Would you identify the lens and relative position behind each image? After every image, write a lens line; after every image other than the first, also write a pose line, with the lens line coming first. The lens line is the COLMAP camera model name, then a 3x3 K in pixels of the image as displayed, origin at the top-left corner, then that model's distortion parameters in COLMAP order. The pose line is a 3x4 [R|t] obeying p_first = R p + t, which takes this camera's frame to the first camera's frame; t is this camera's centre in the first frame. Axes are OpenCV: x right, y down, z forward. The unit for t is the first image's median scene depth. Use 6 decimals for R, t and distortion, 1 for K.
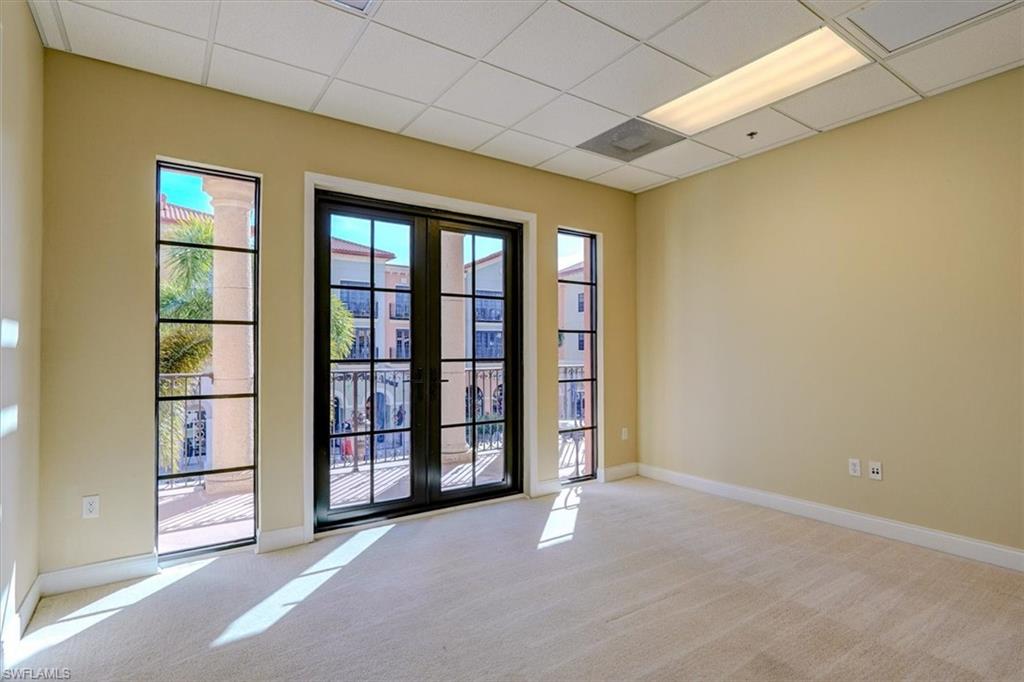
lens RADIAL K [[478.7, 0, 532.4], [0, 478.7, 346.9], [0, 0, 1]] dist [-0.021911, -0.000017]
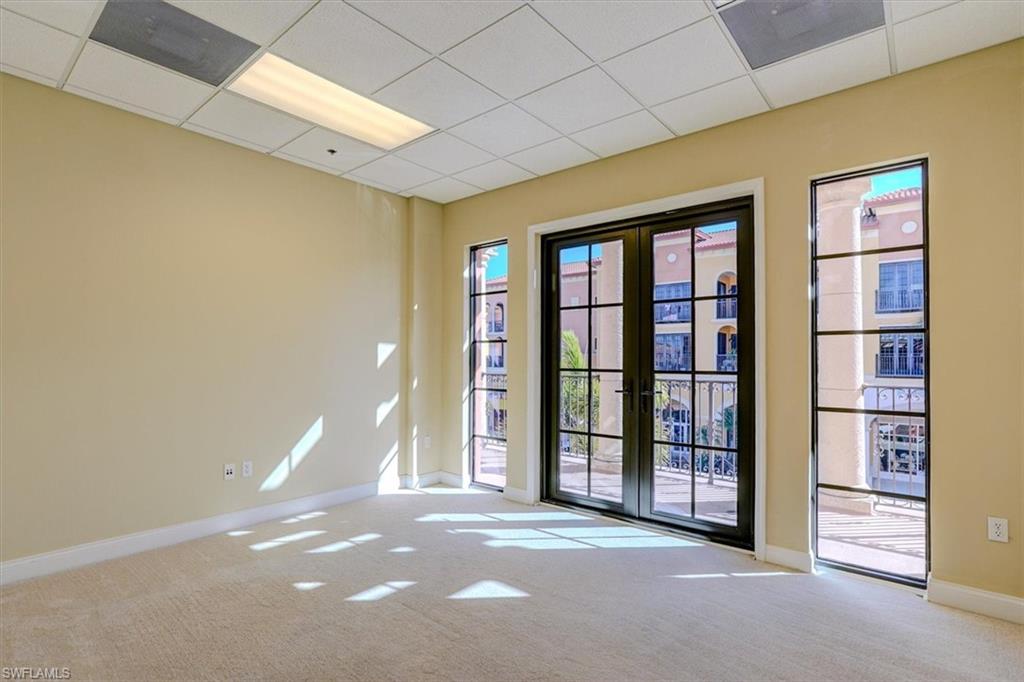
lens RADIAL K [[490.4, 0, 509.9], [0, 490.4, 356.4], [0, 0, 1]] dist [-0.002562, 0.000200]
pose [[0.292766, -0.003819, -0.956176, 0.645063], [0.001310, 0.999993, -0.003593, 0.001151], [0.956183, -0.000201, 0.292769, 0.431869]]
